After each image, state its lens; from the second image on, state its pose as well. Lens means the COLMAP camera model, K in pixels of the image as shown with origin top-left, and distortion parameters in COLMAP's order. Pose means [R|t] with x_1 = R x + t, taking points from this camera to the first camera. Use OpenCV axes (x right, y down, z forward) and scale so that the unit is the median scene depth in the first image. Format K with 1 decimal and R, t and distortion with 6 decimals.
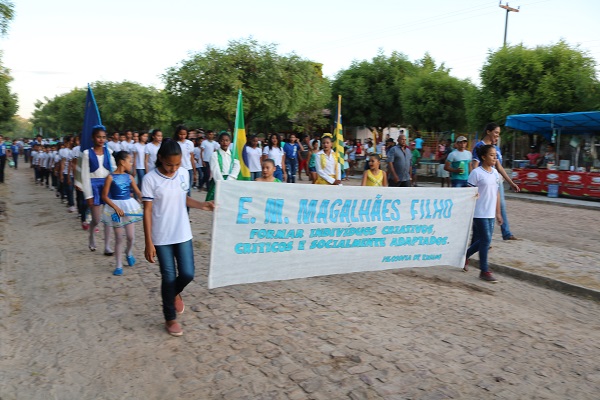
lens RADIAL K [[501.4, 0, 301.3], [0, 501.4, 203.1], [0, 0, 1]] dist [-0.159538, 0.140717]
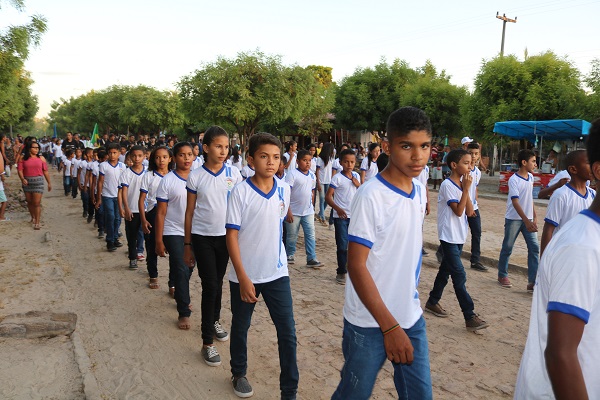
lens RADIAL K [[500.5, 0, 300.0], [0, 500.5, 200.0], [0, 0, 1]] dist [-0.155551, 0.133308]
pose [[0.999705, 0.012401, -0.020864, 0.014451], [-0.012624, 0.999864, -0.010601, 0.007725], [0.020729, 0.010861, 0.999726, -0.073727]]
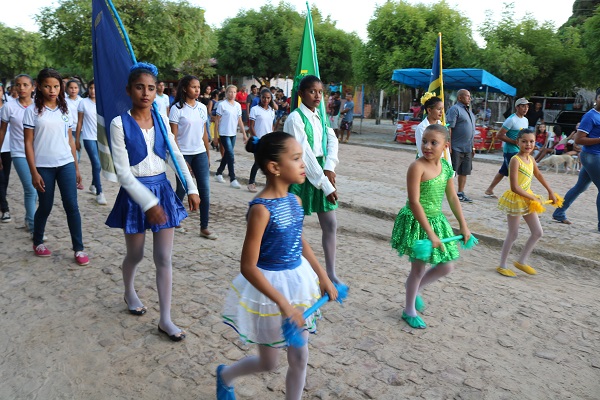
lens RADIAL K [[500.5, 0, 300.0], [0, 500.5, 200.0], [0, 0, 1]] dist [-0.155551, 0.133308]
pose [[0.973390, -0.026619, 0.227605, -0.015031], [0.005492, 0.995655, 0.092958, -0.001689], [-0.229090, -0.089234, 0.969306, 0.004548]]
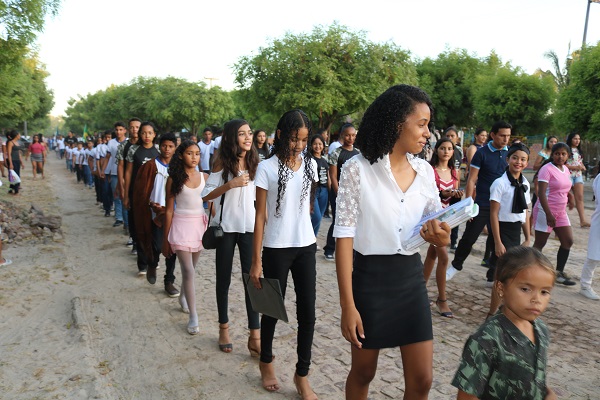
lens RADIAL K [[501.4, 0, 301.3], [0, 501.4, 203.1], [0, 0, 1]] dist [-0.159538, 0.140717]
pose [[0.998833, 0.016559, -0.045372, -0.094212], [-0.016636, 0.999861, -0.001317, -0.015580], [0.045344, 0.002071, 0.998969, 0.111429]]
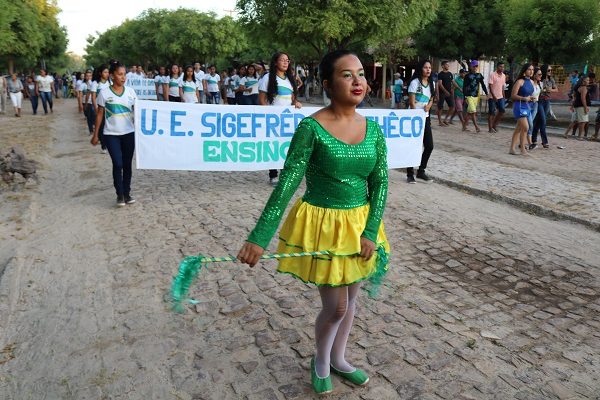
lens RADIAL K [[500.5, 0, 300.0], [0, 500.5, 200.0], [0, 0, 1]] dist [-0.155551, 0.133308]
pose [[0.994598, 0.017778, -0.102270, -0.072131], [-0.005204, 0.992525, 0.121929, -0.017614], [0.103673, -0.120738, 0.987256, 0.161218]]
